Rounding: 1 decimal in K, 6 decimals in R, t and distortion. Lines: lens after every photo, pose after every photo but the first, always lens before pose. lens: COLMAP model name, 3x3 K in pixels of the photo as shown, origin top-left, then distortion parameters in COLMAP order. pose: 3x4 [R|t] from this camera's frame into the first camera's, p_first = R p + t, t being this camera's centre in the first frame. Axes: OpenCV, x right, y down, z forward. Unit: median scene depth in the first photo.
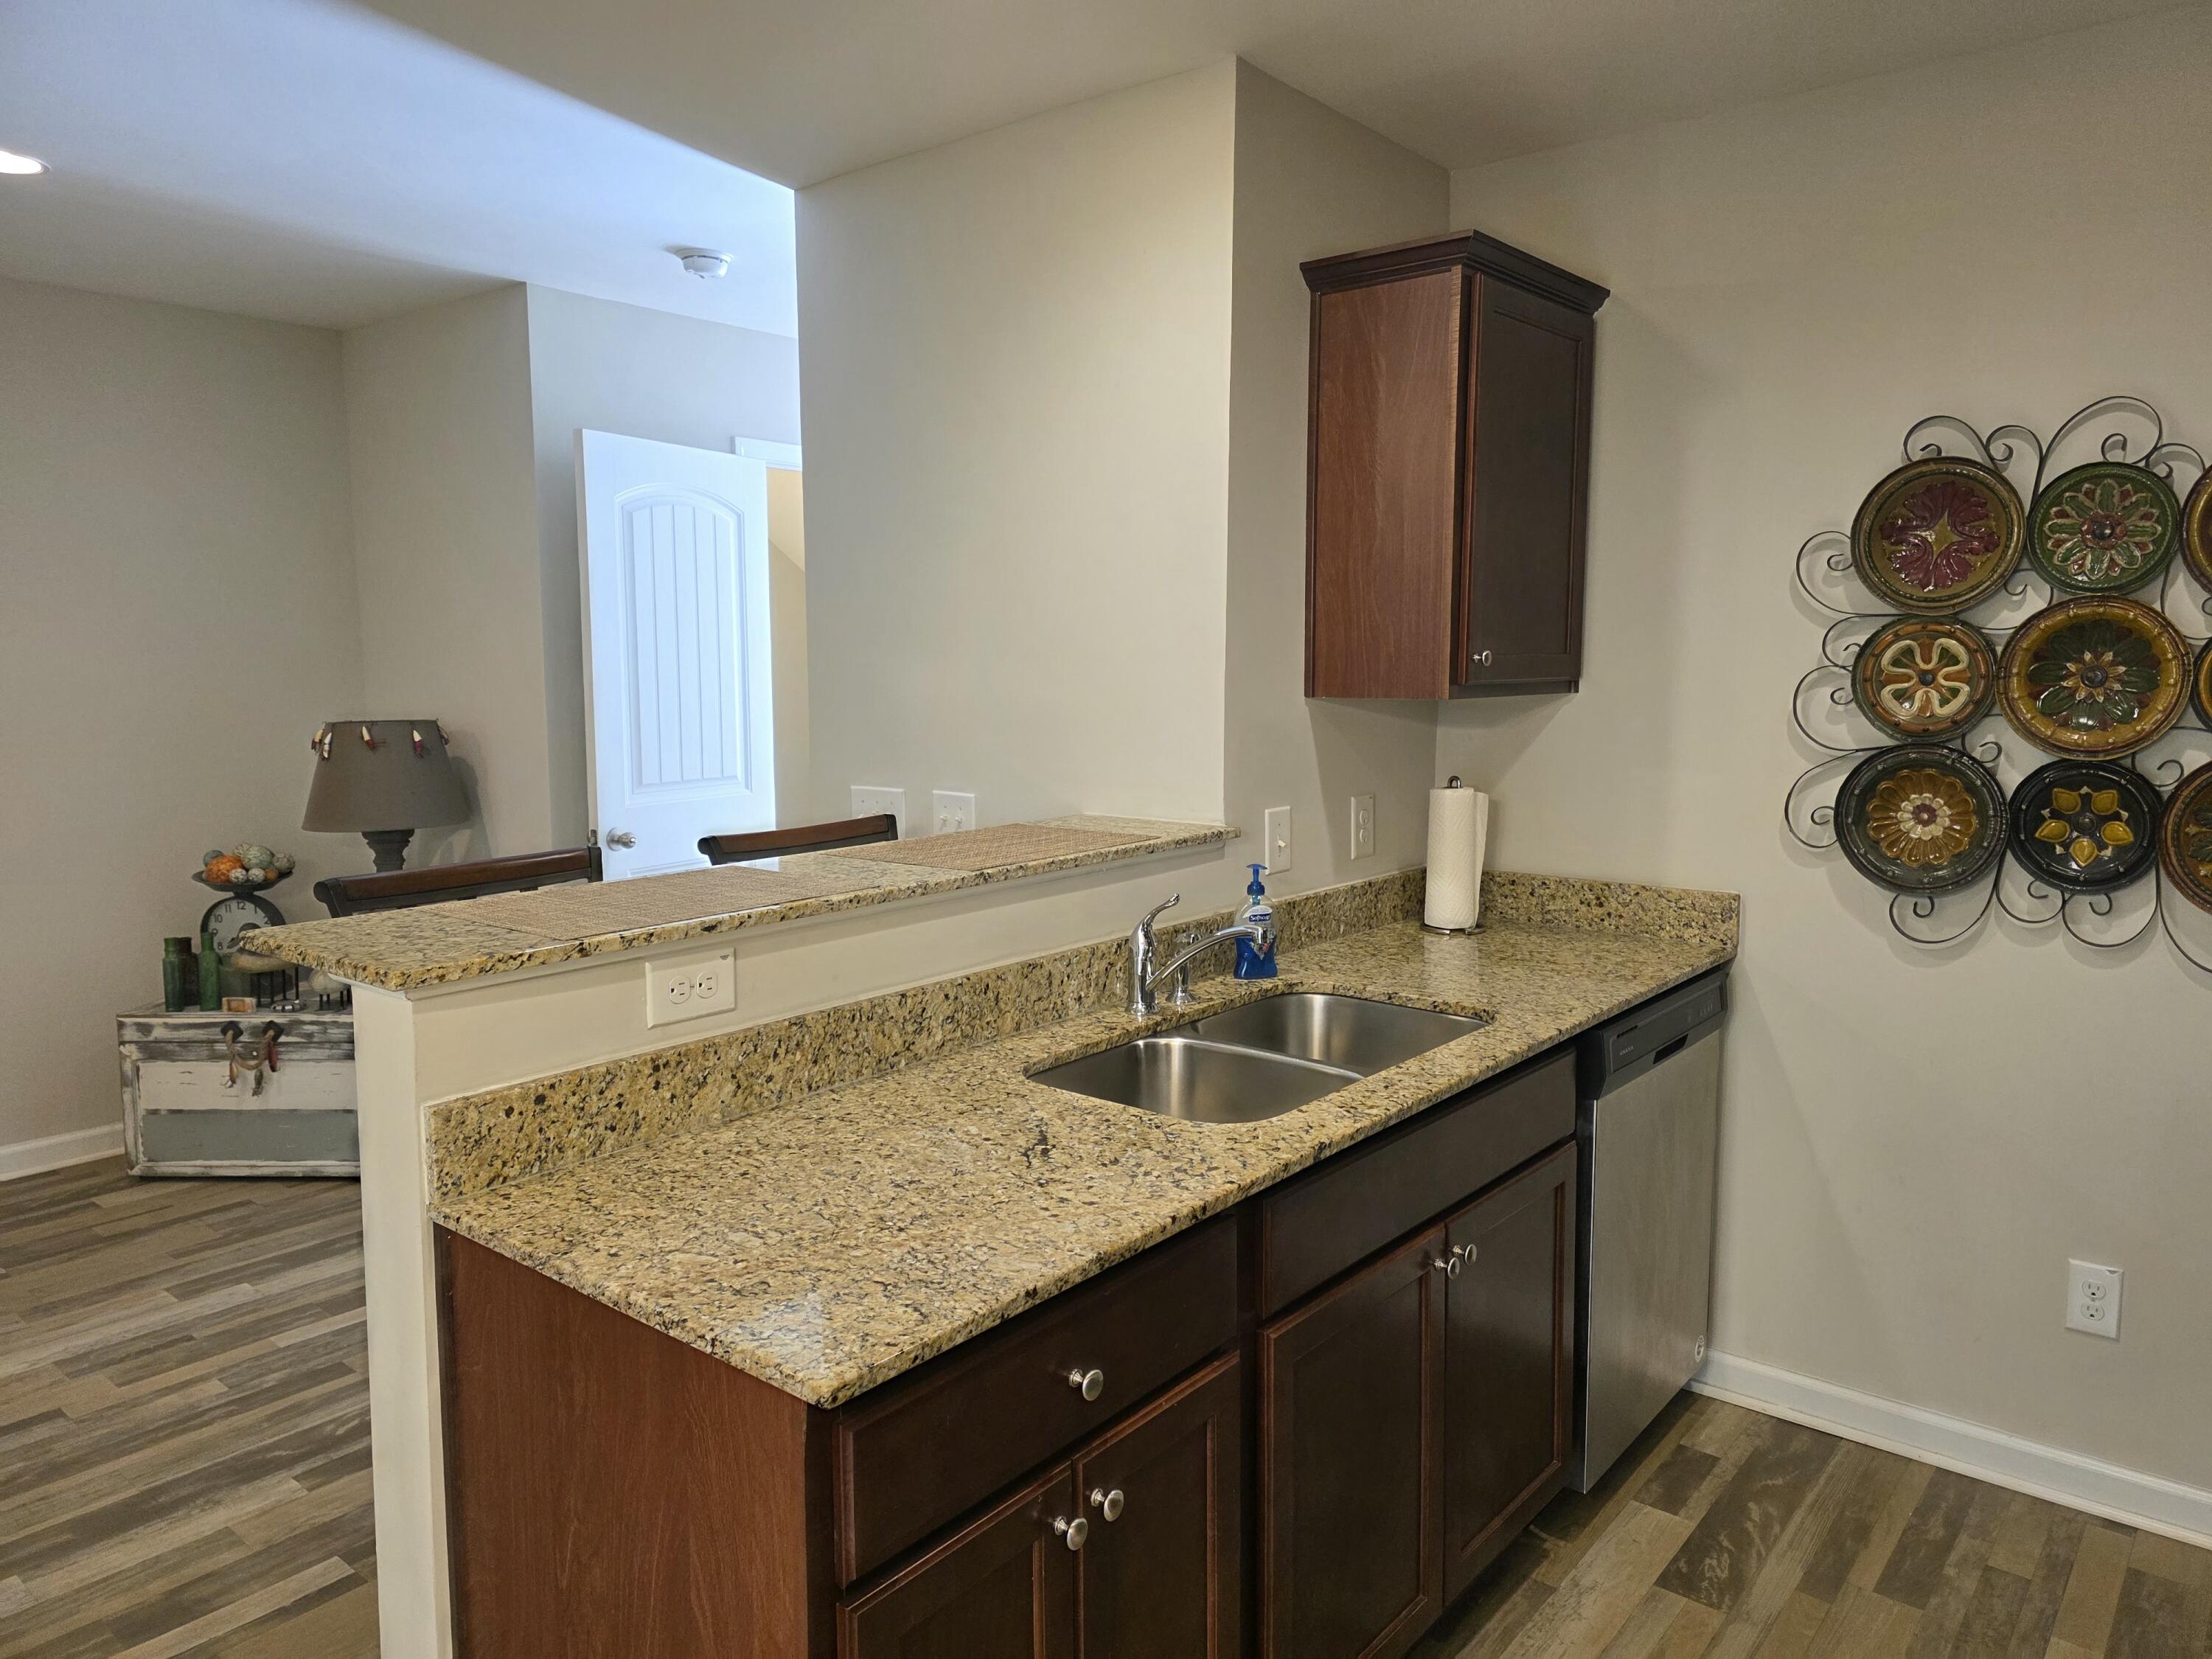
lens RADIAL K [[1518.3, 0, 1108.1], [0, 1518.3, 835.1], [0, 0, 1]] dist [0.052536, -0.001785]
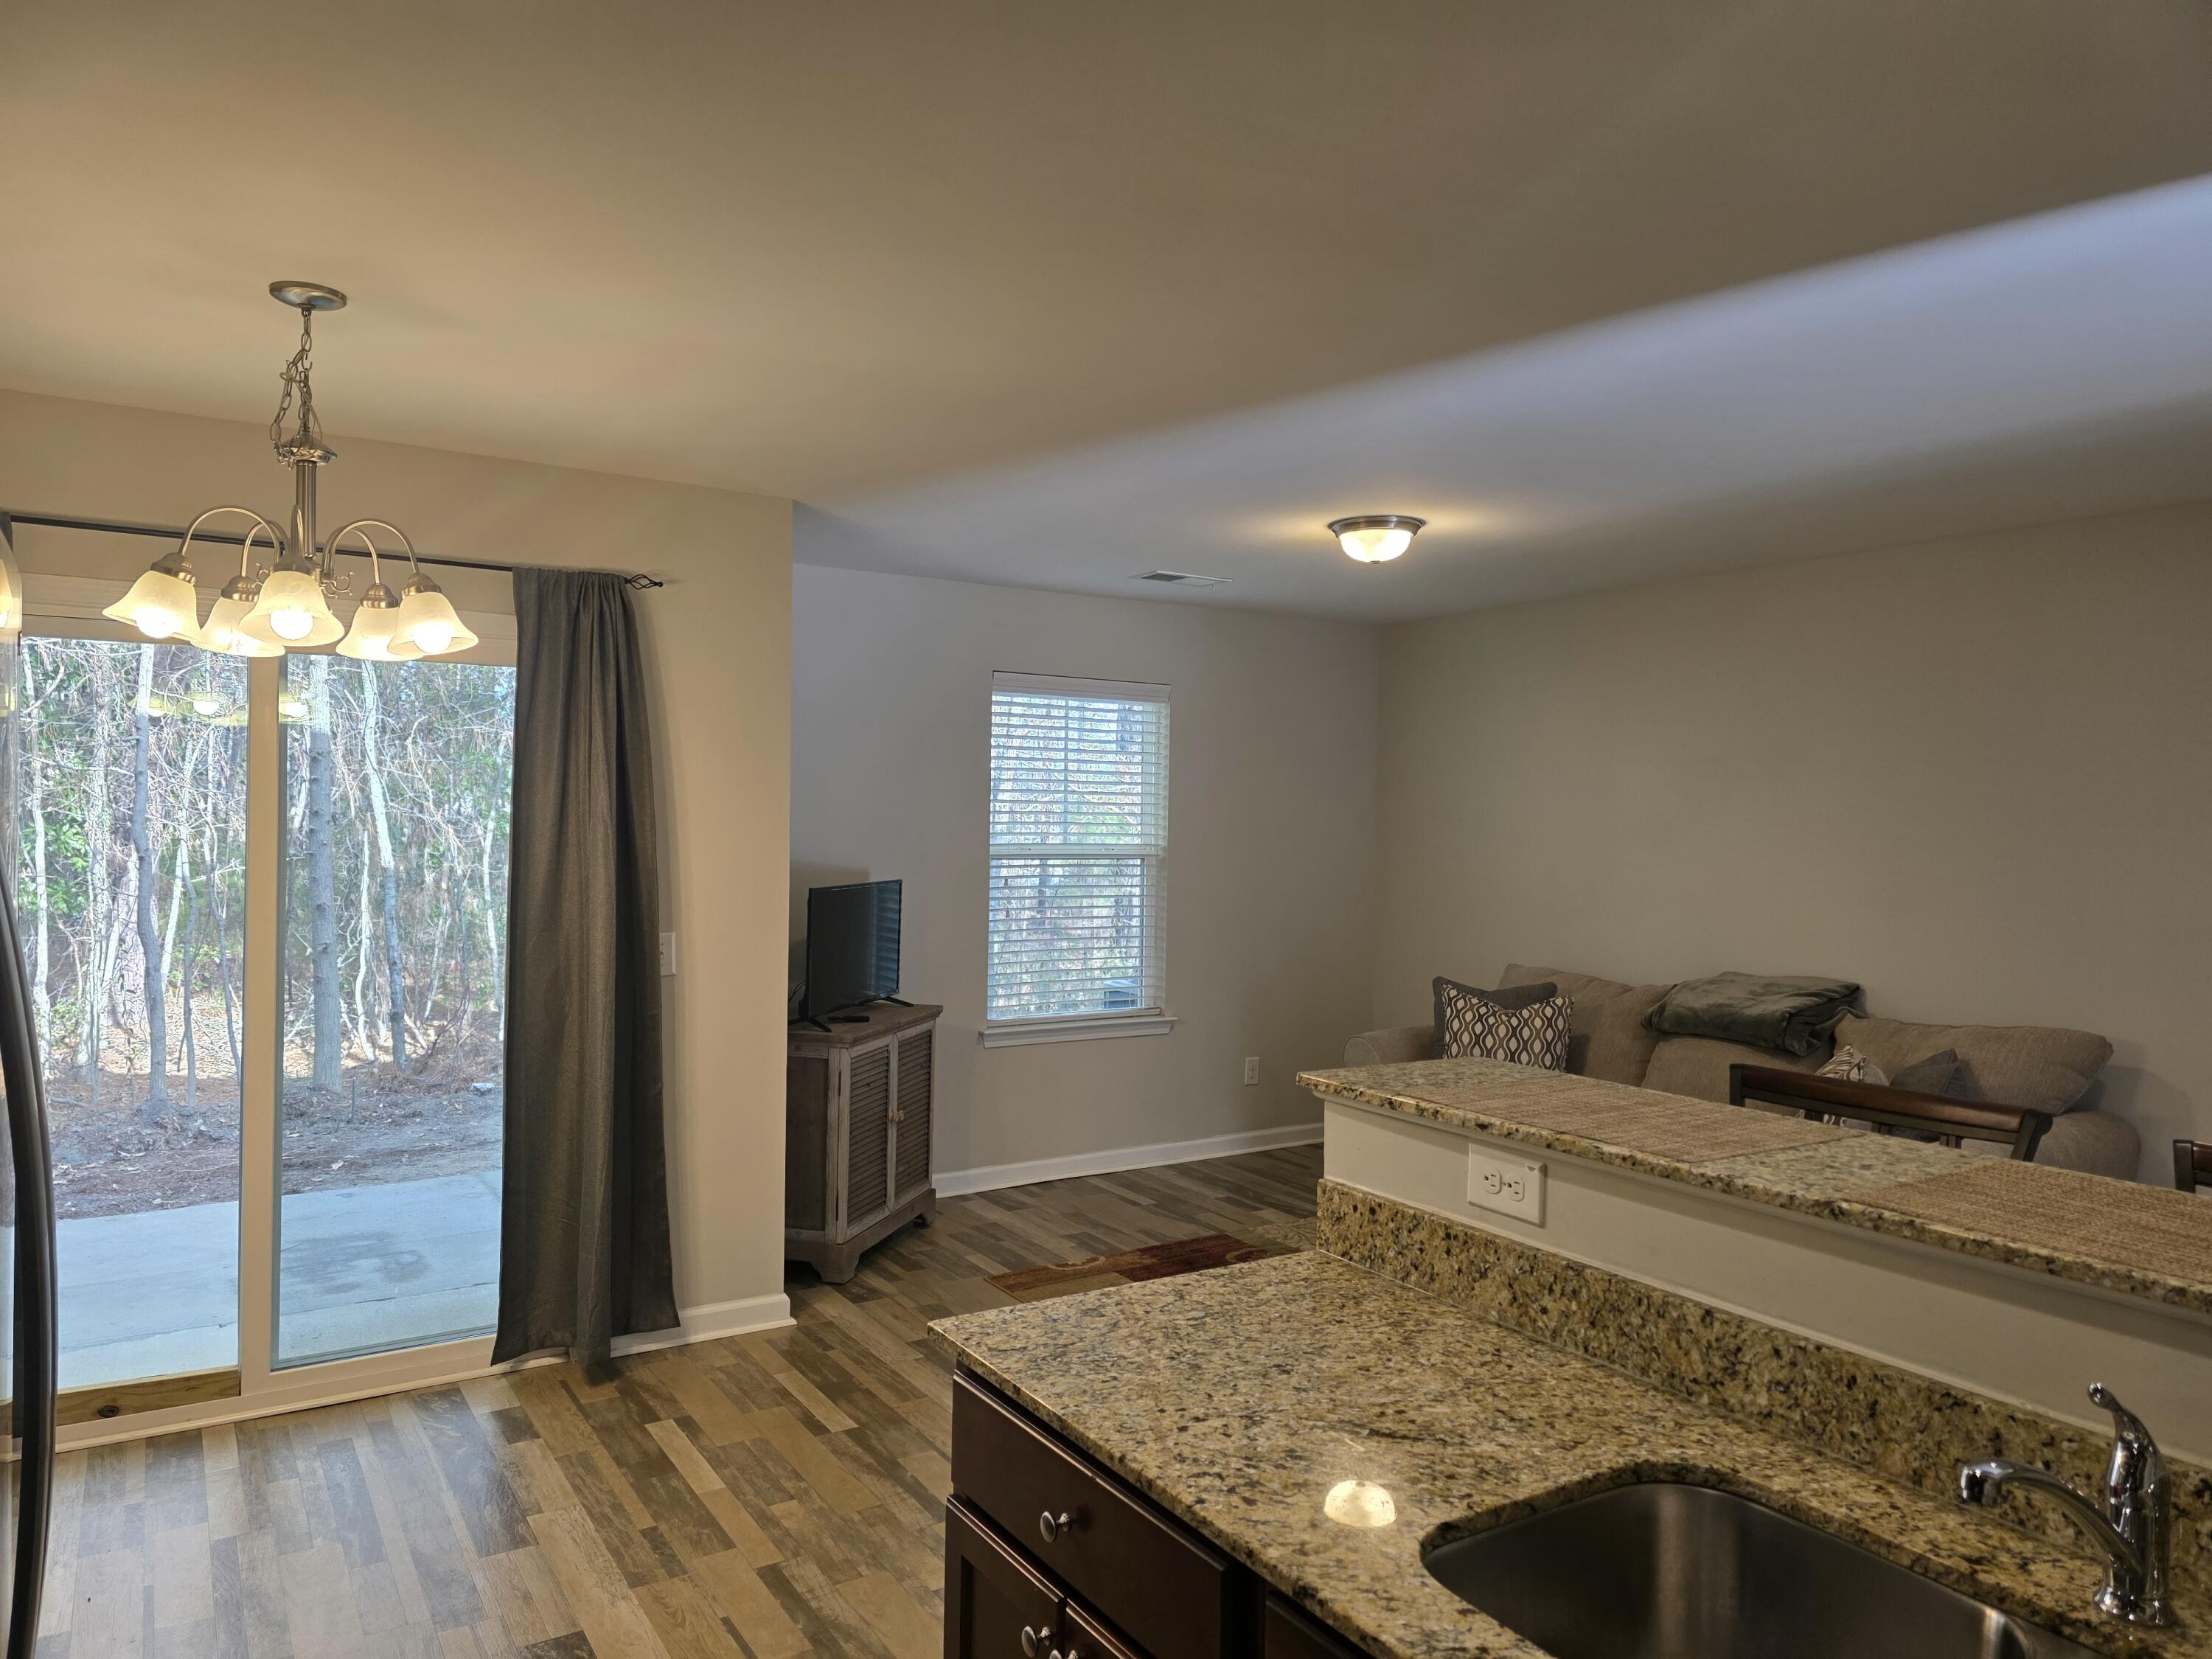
lens RADIAL K [[1462.7, 0, 1100.4], [0, 1462.7, 819.5], [0, 0, 1]] dist [0.058643, -0.042292]
pose [[-0.325481, 0.000008, -0.945549, 0.790836], [-0.127222, 0.990907, 0.043801, -0.161252], [0.936951, 0.134551, -0.322520, 1.043639]]
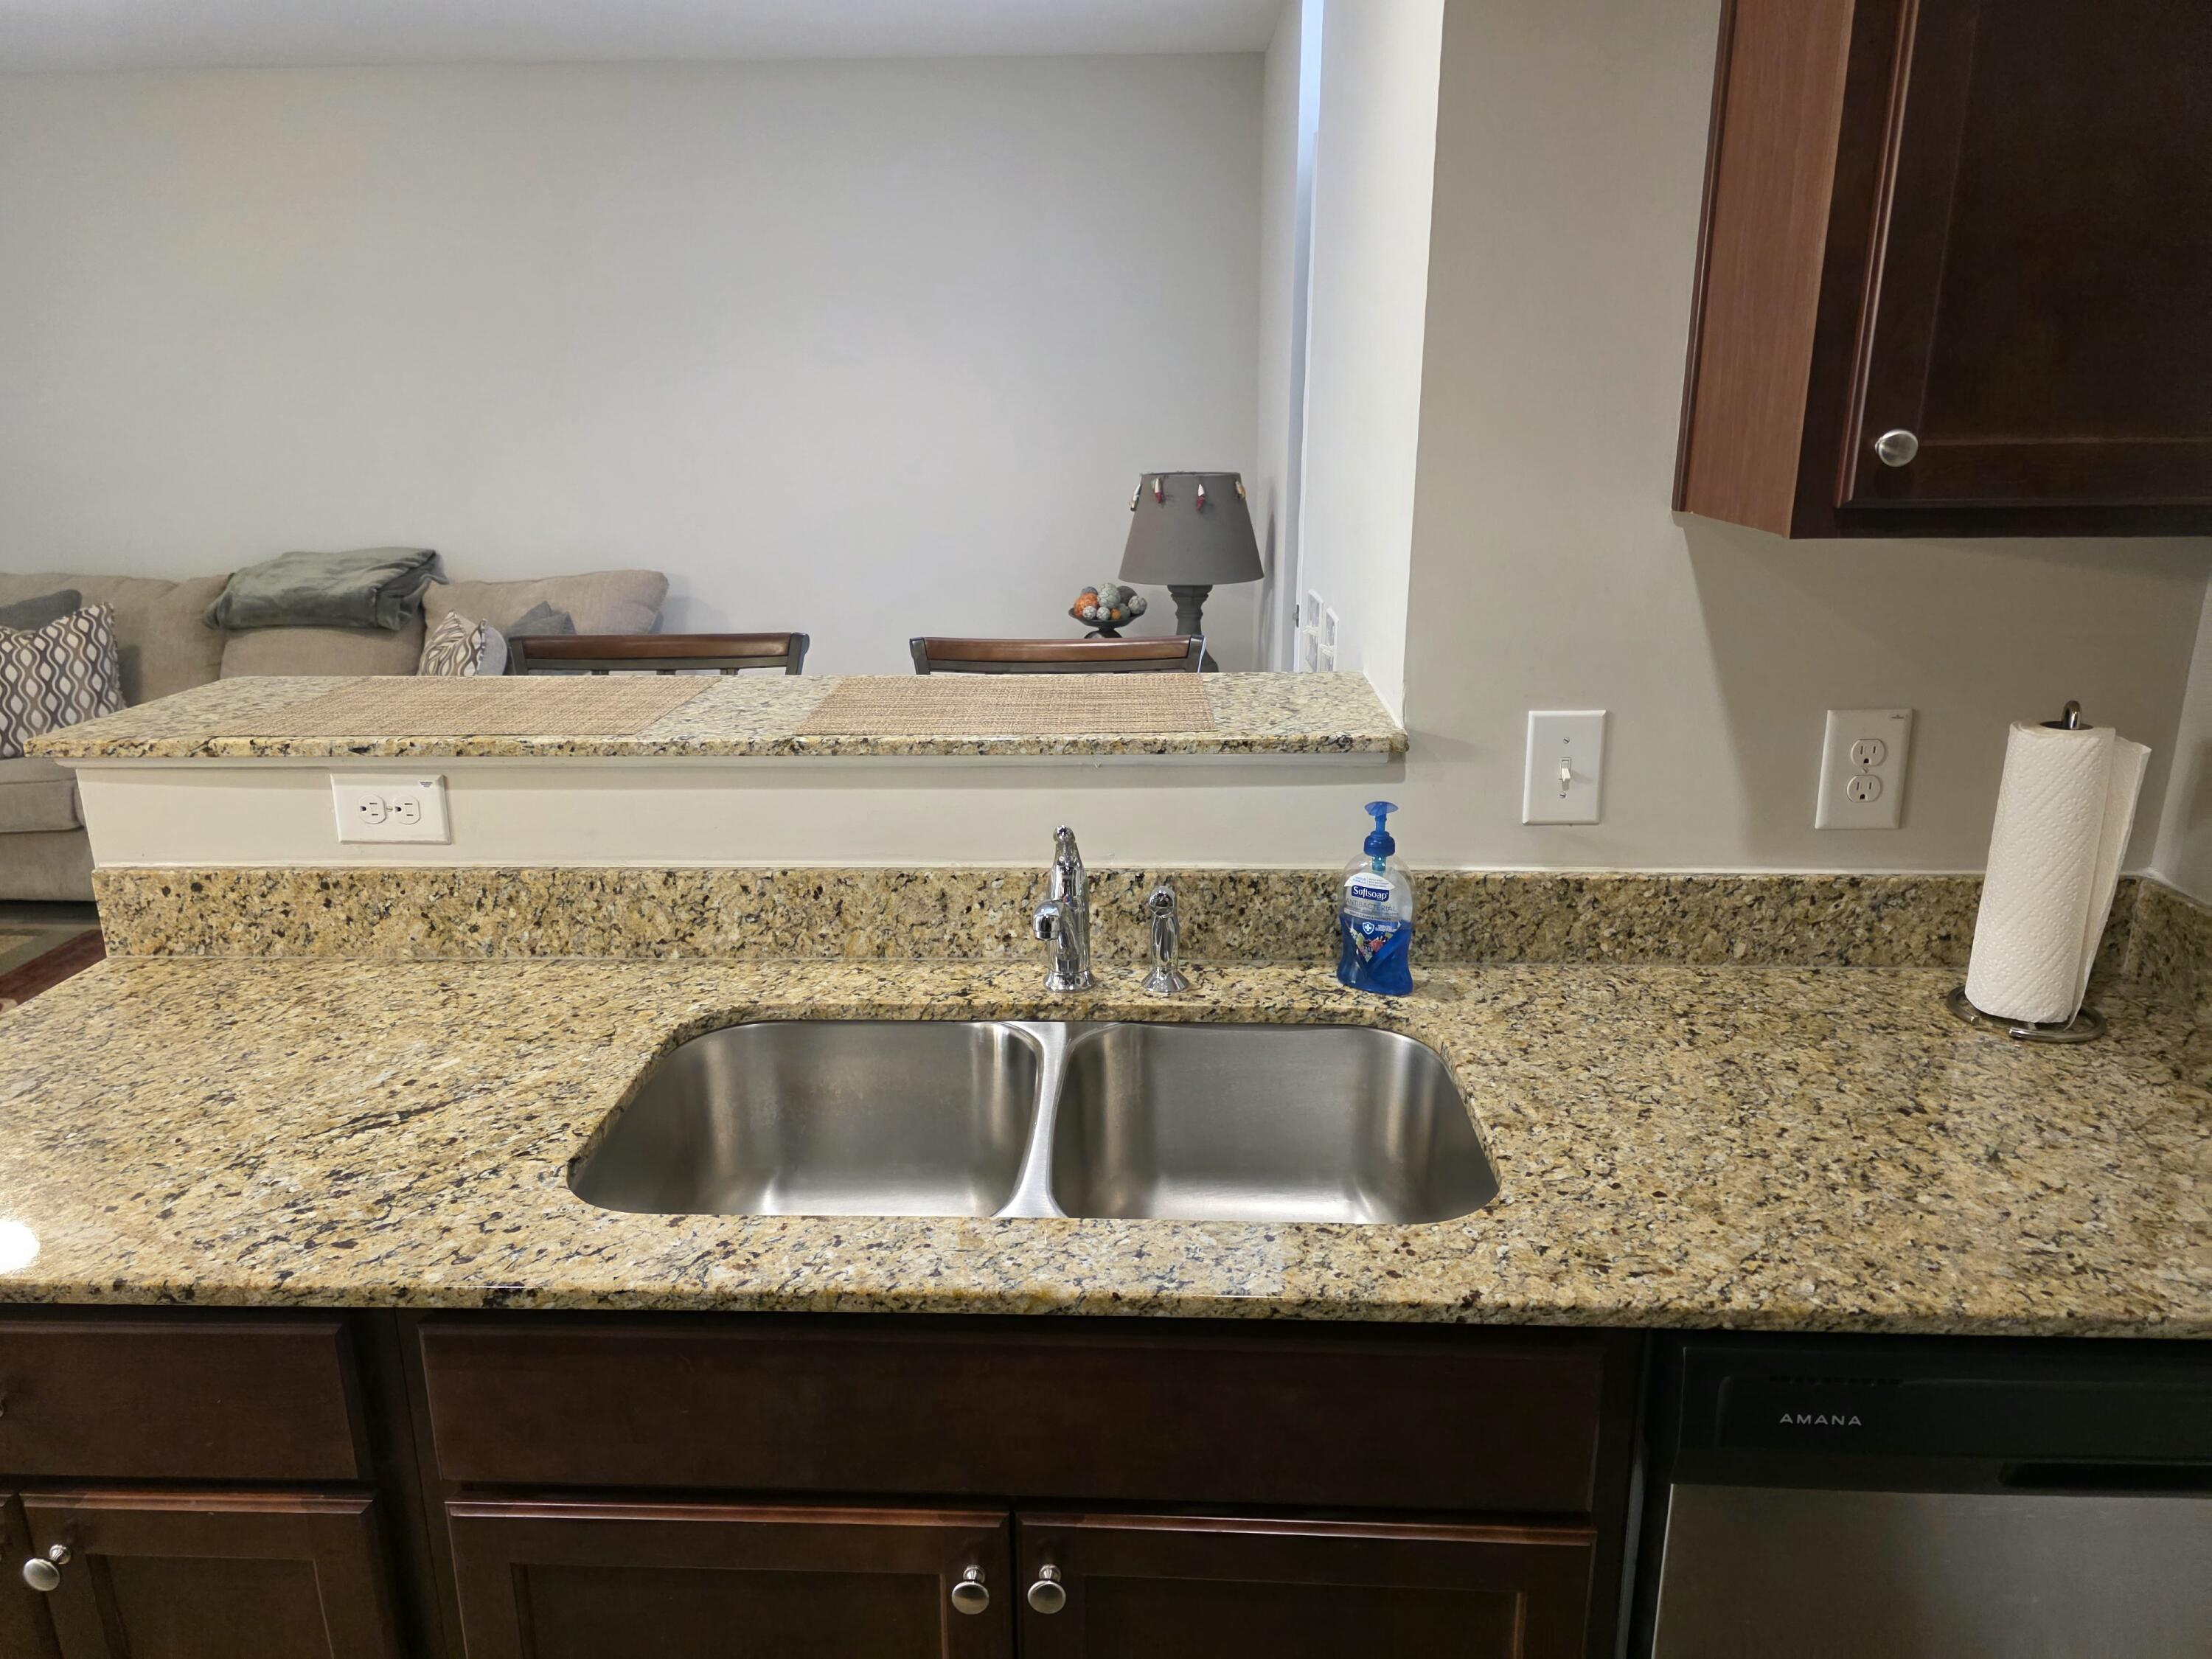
lens RADIAL K [[1477.6, 0, 1092.1], [0, 1477.6, 821.8], [0, 0, 1]] dist [0.056928, -0.062780]
pose [[0.596121, 0.223568, -0.771140, 0.674093], [-0.089614, 0.972976, 0.212809, -0.121957], [0.797878, -0.057755, 0.600046, 0.807566]]
